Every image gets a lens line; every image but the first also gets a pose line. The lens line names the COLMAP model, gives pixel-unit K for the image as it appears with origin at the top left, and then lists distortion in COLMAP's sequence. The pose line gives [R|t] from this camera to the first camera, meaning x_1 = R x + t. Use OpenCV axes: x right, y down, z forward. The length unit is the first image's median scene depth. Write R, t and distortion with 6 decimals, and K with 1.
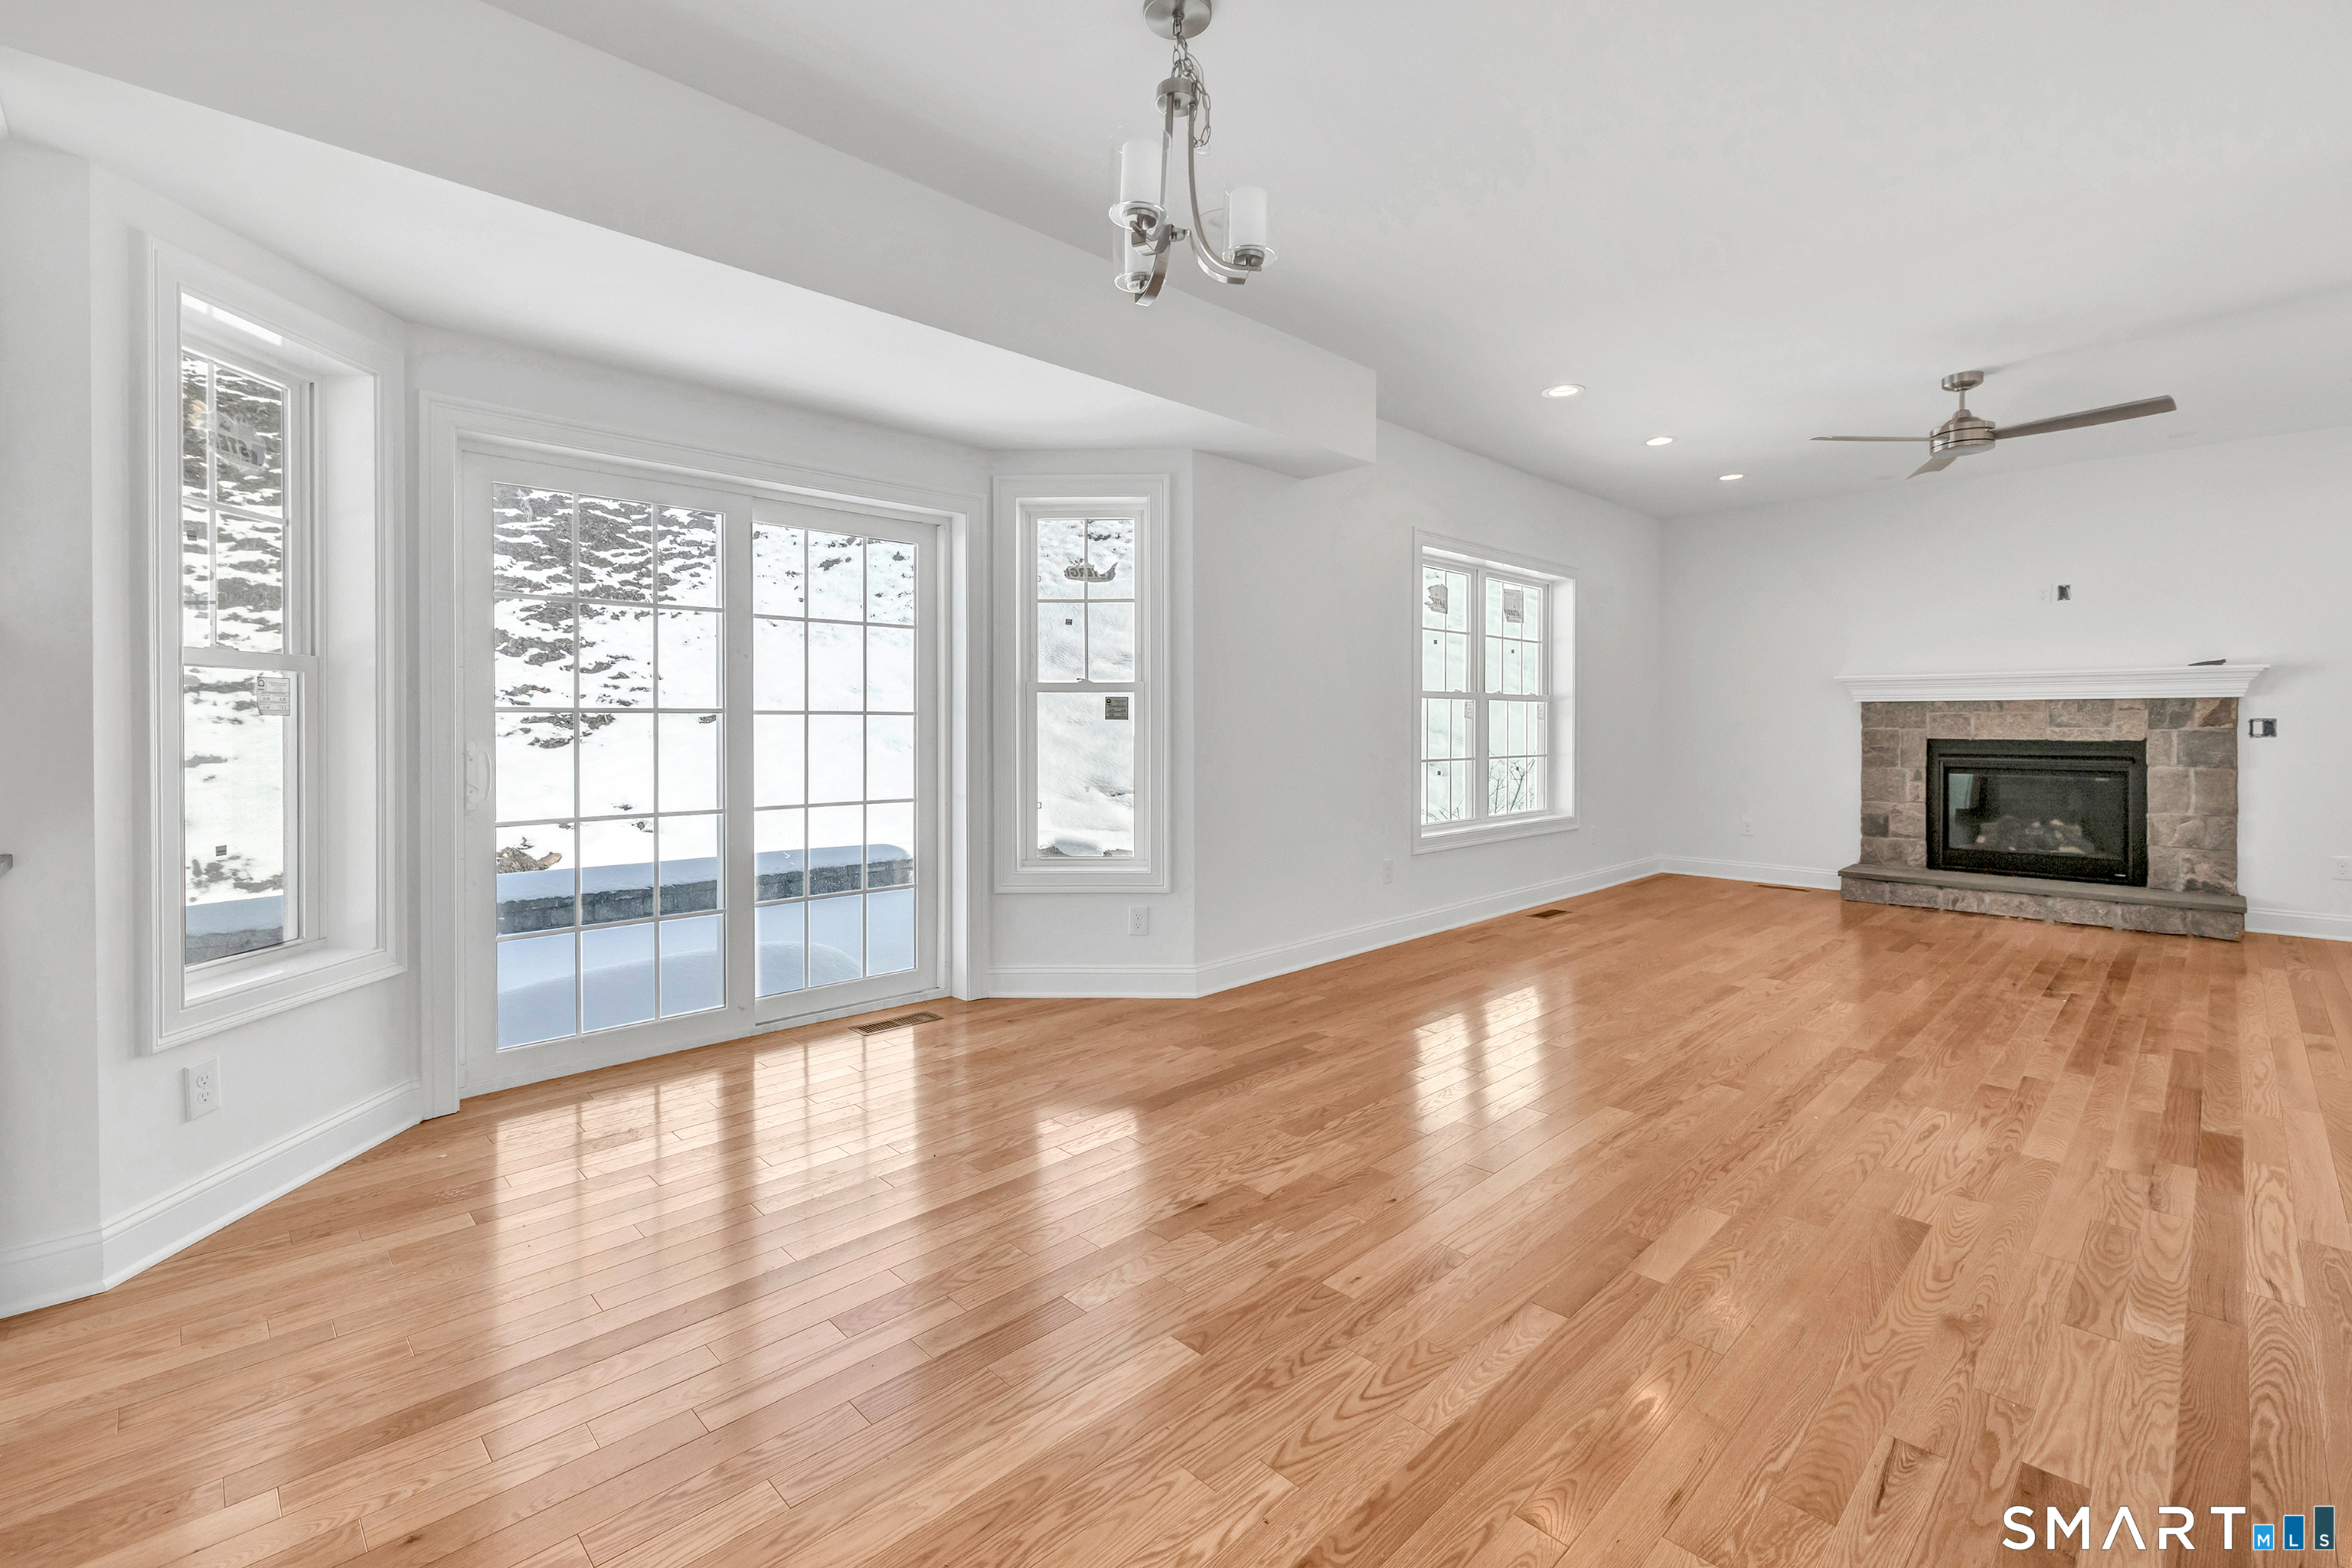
lens RADIAL K [[1015.4, 0, 1156.4], [0, 1015.4, 730.8], [0, 0, 1]] dist [-0.001152, 0.001322]
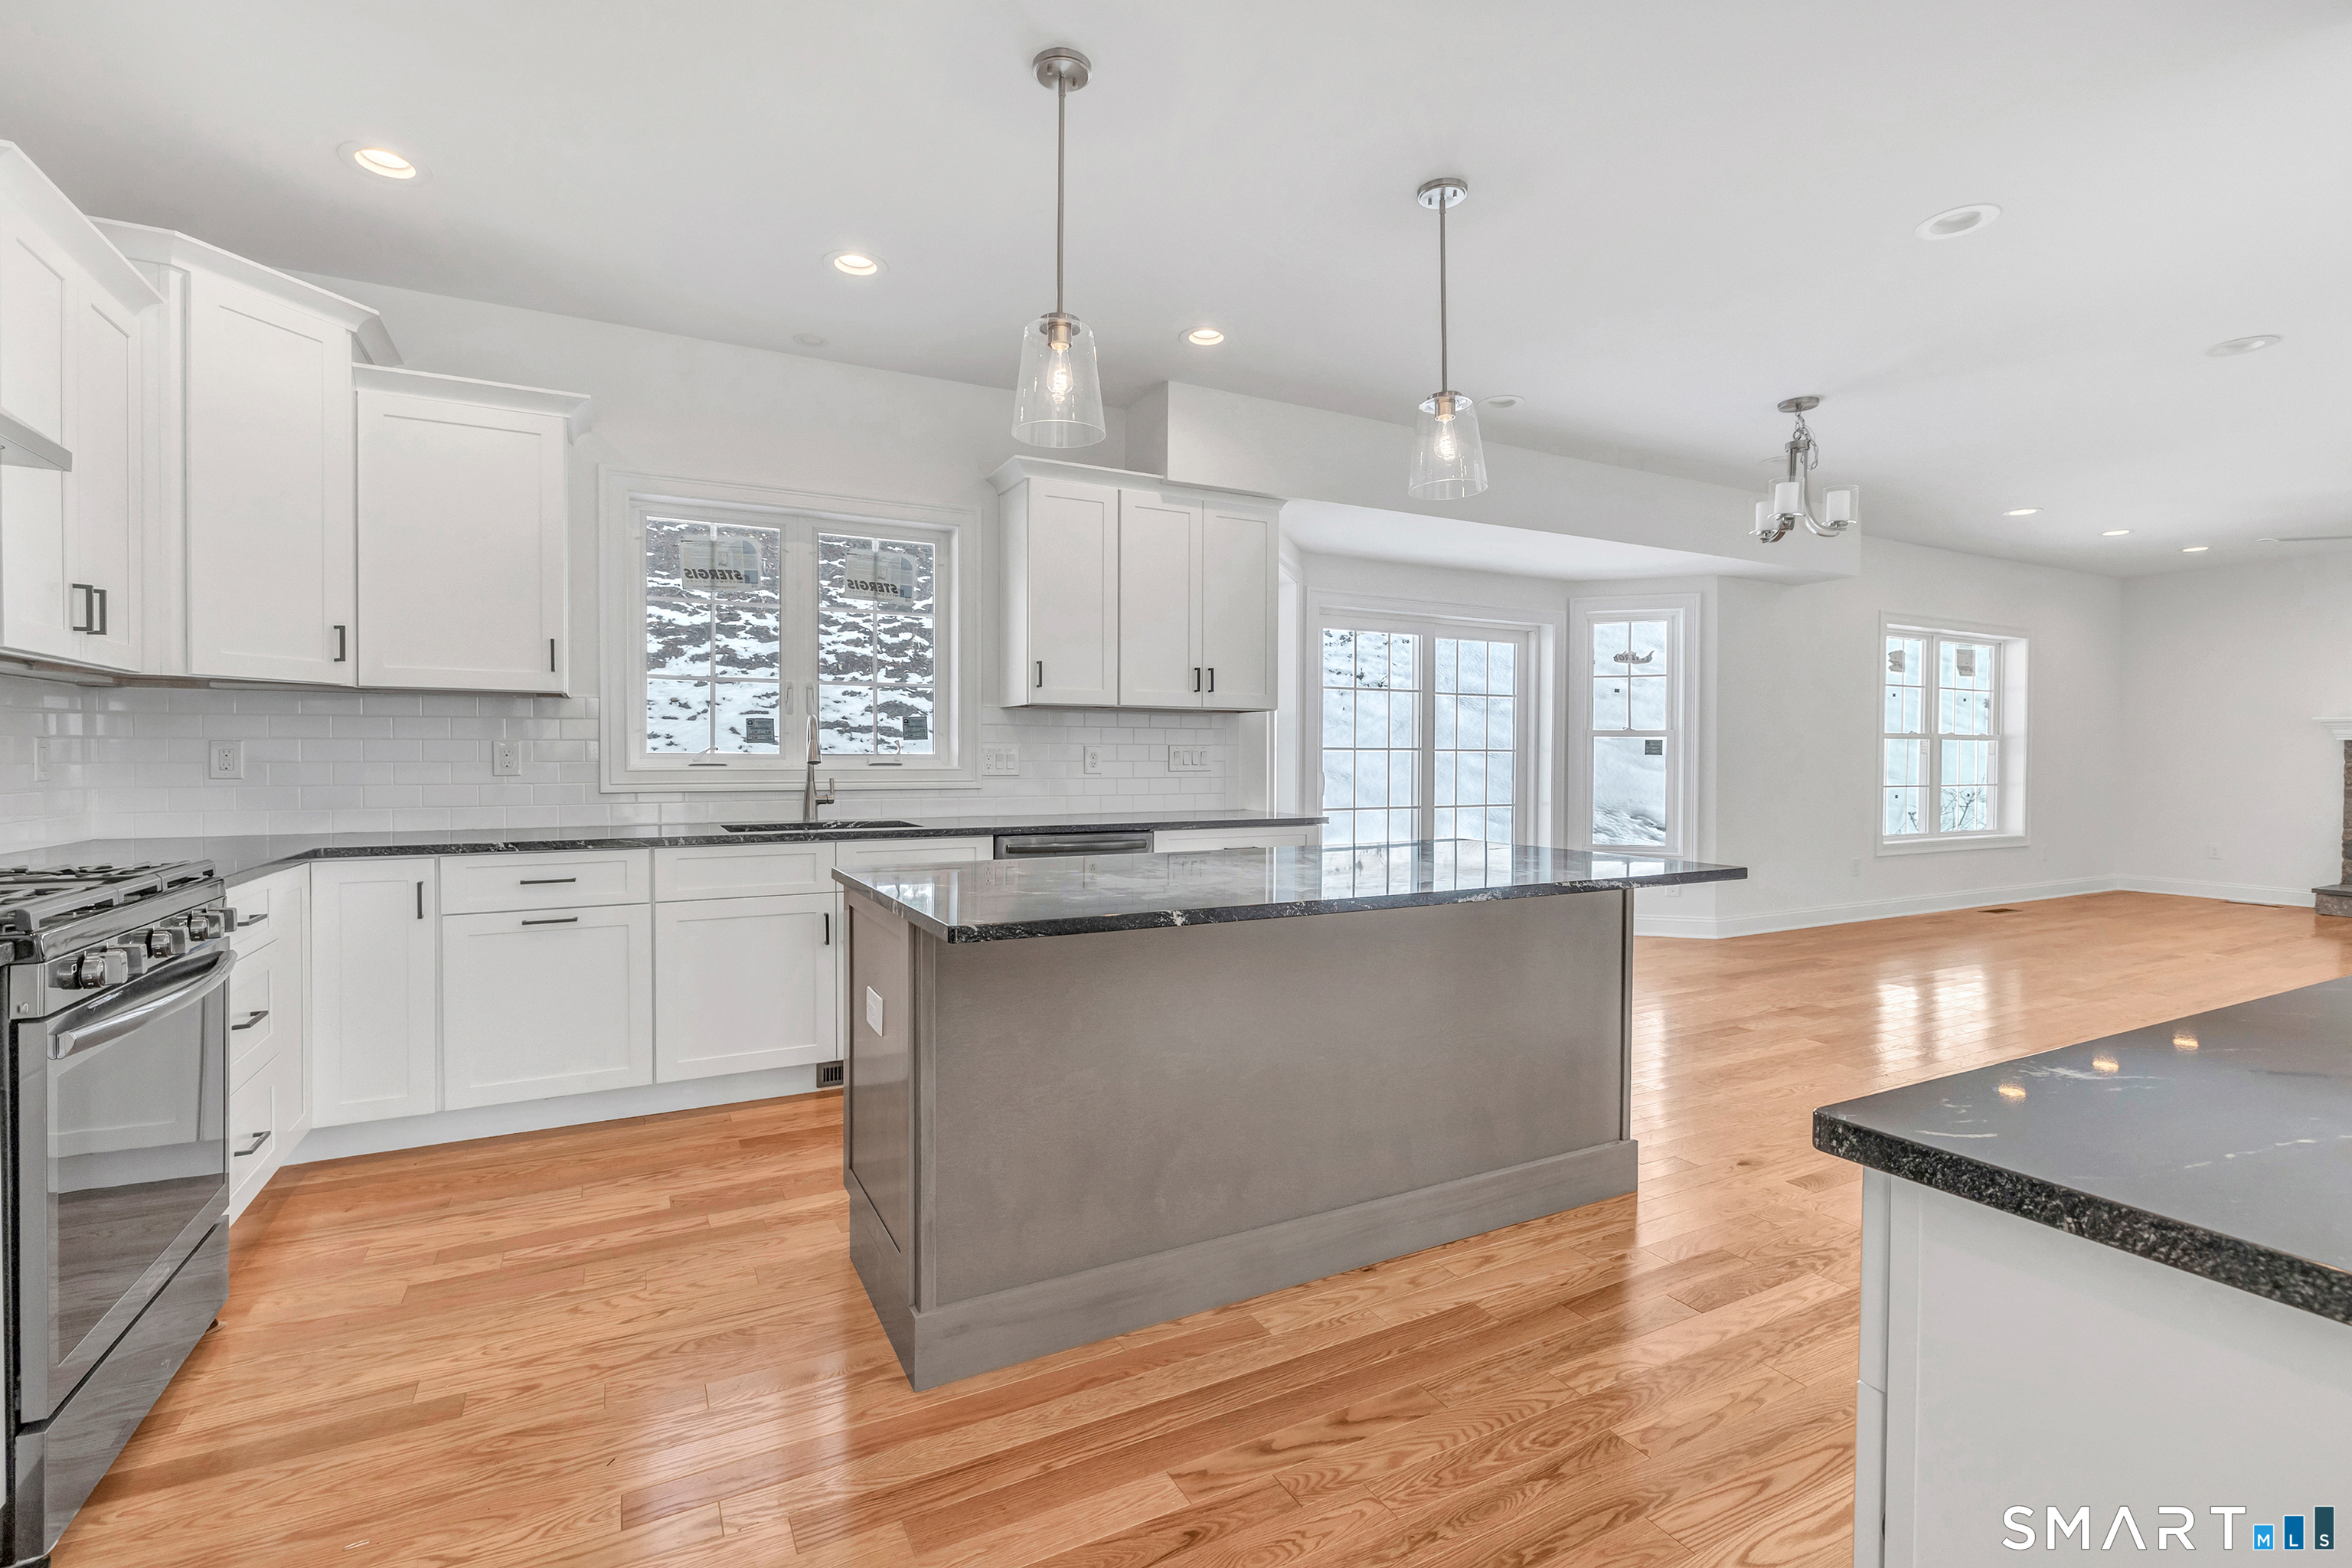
lens RADIAL K [[924.2, 0, 1210.6], [0, 924.2, 771.1], [0, 0, 1]] dist [0.004514, -0.000681]
pose [[0.948014, 0.007129, -0.318148, -0.189757], [-0.004227, 0.999943, 0.009811, 0.001866], [0.318200, -0.007956, 0.947990, -0.429563]]
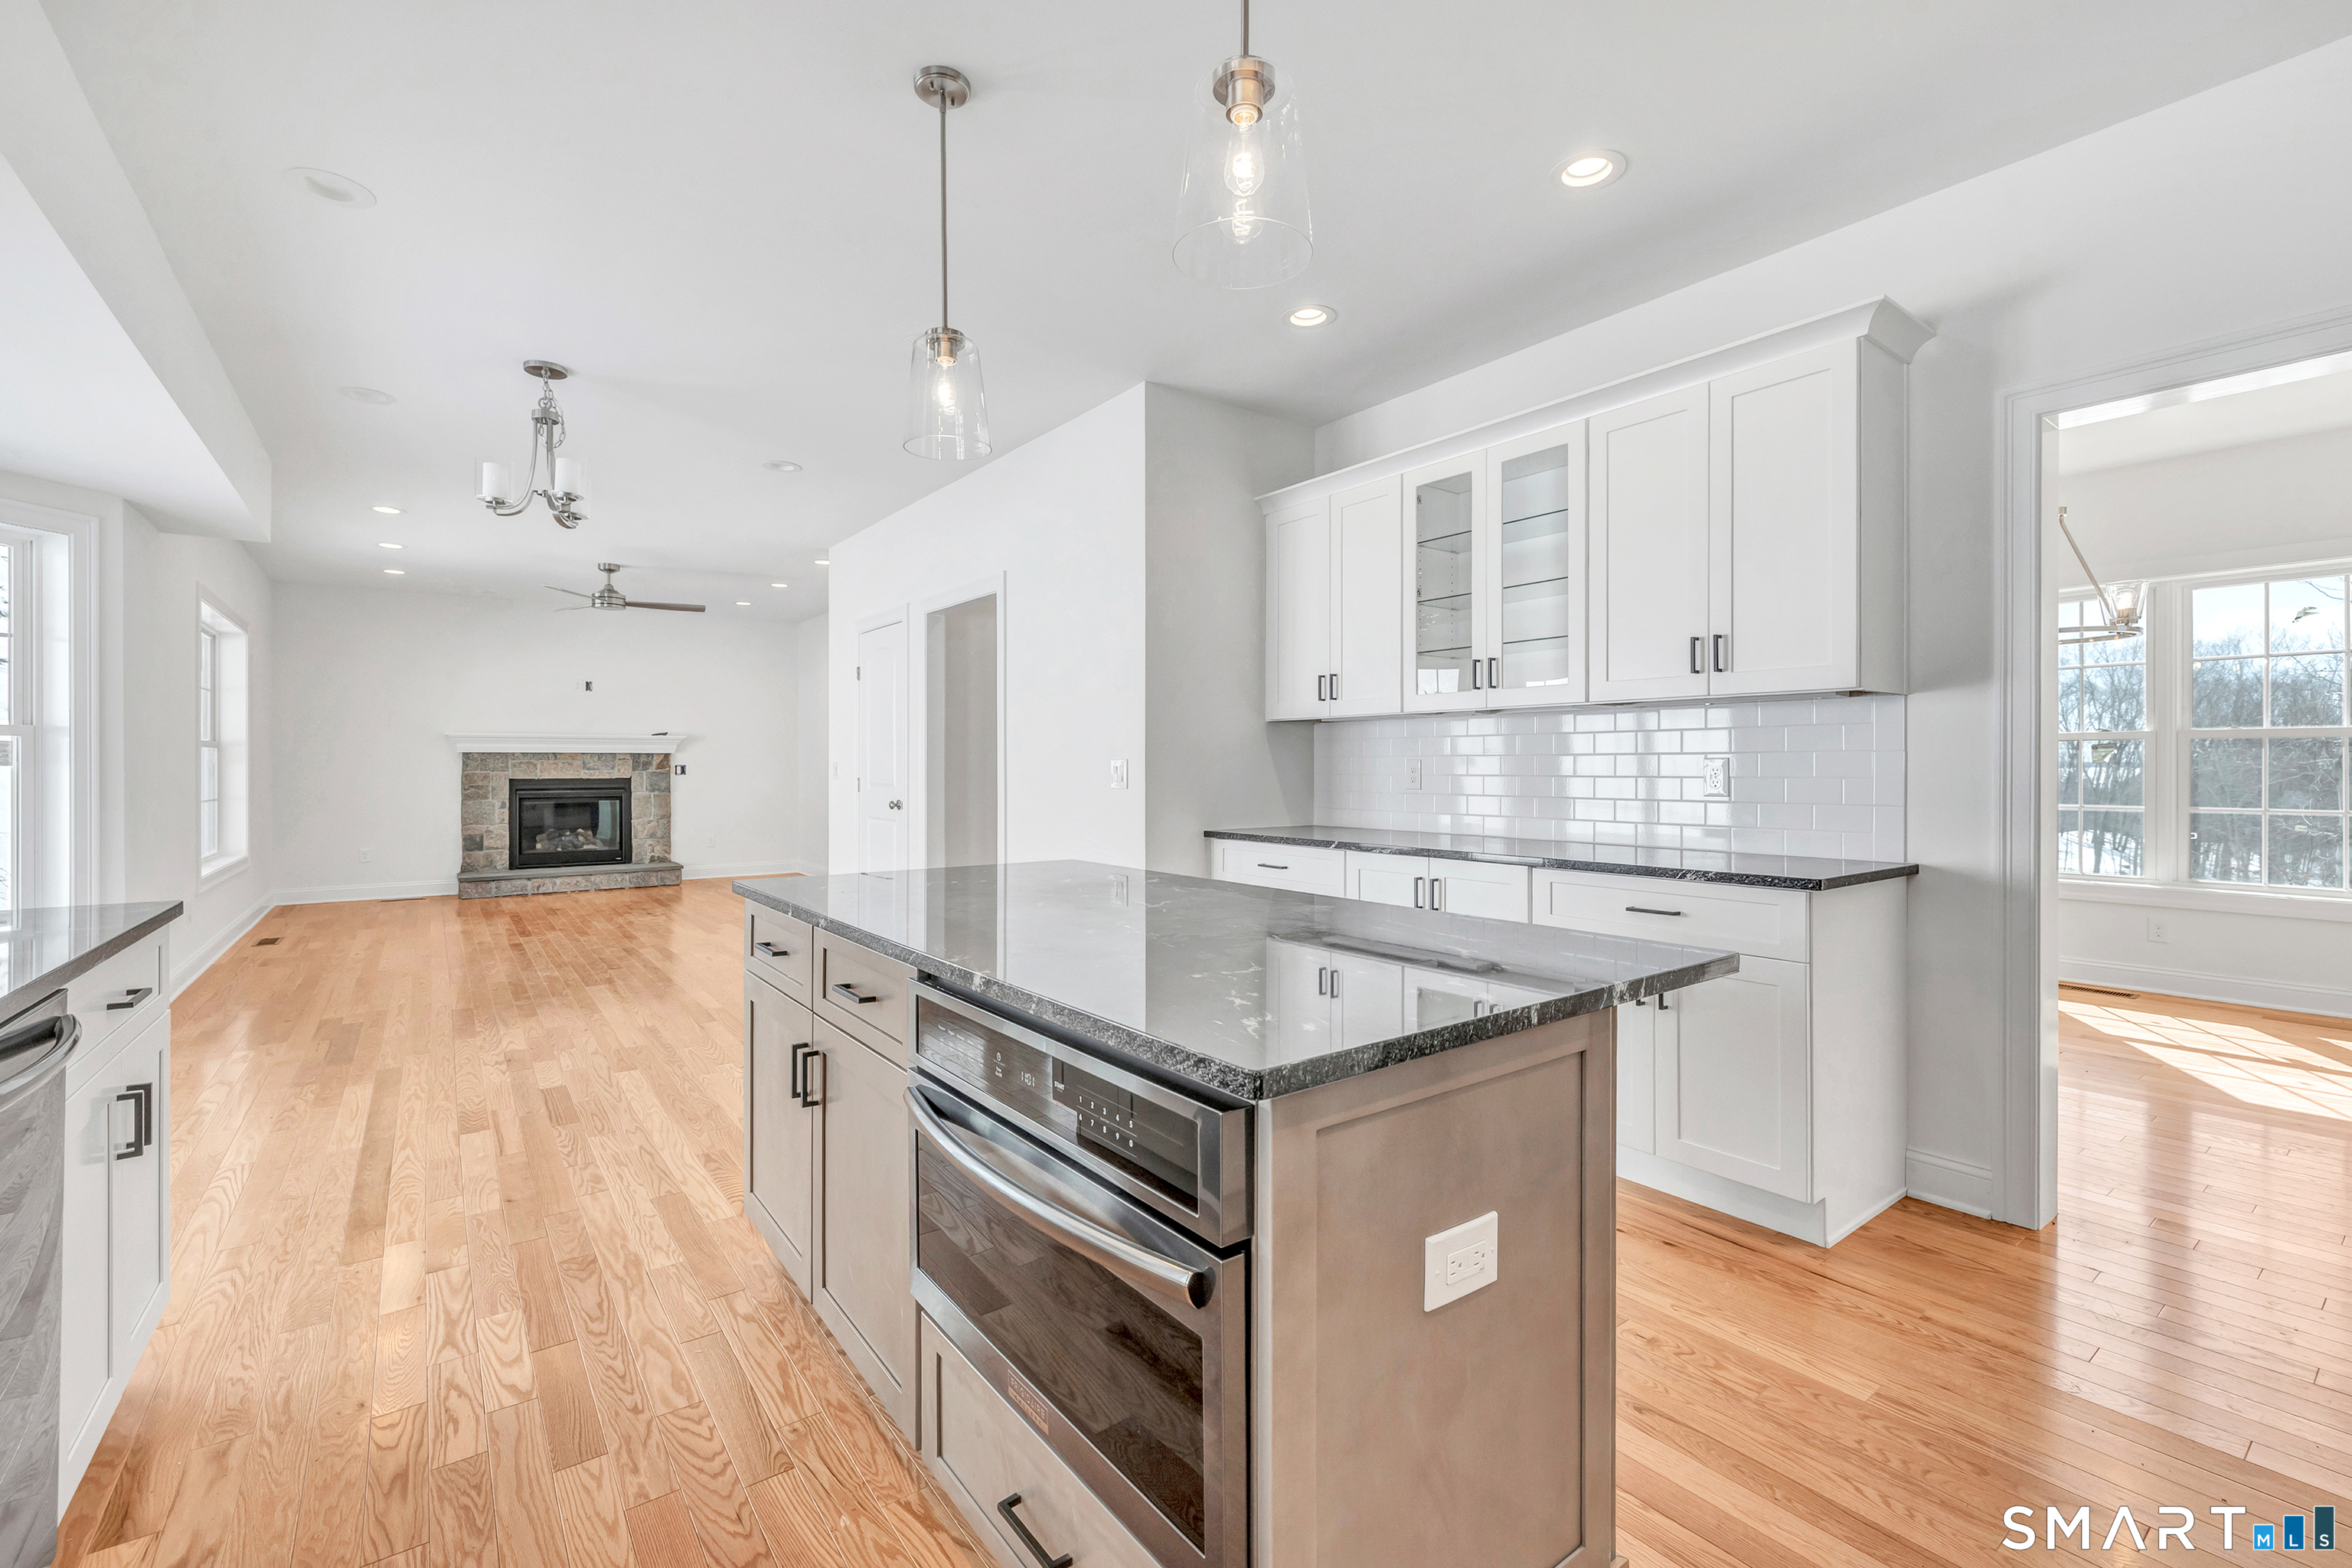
lens RADIAL K [[1015.4, 0, 1182.3], [0, 1015.4, 769.8], [0, 0, 1]] dist [-0.001152, 0.001322]
pose [[0.122276, -0.004068, 0.992488, -0.617916], [0.009796, 0.999948, 0.002892, 0.000658], [-0.992448, 0.009369, 0.122310, -0.130356]]
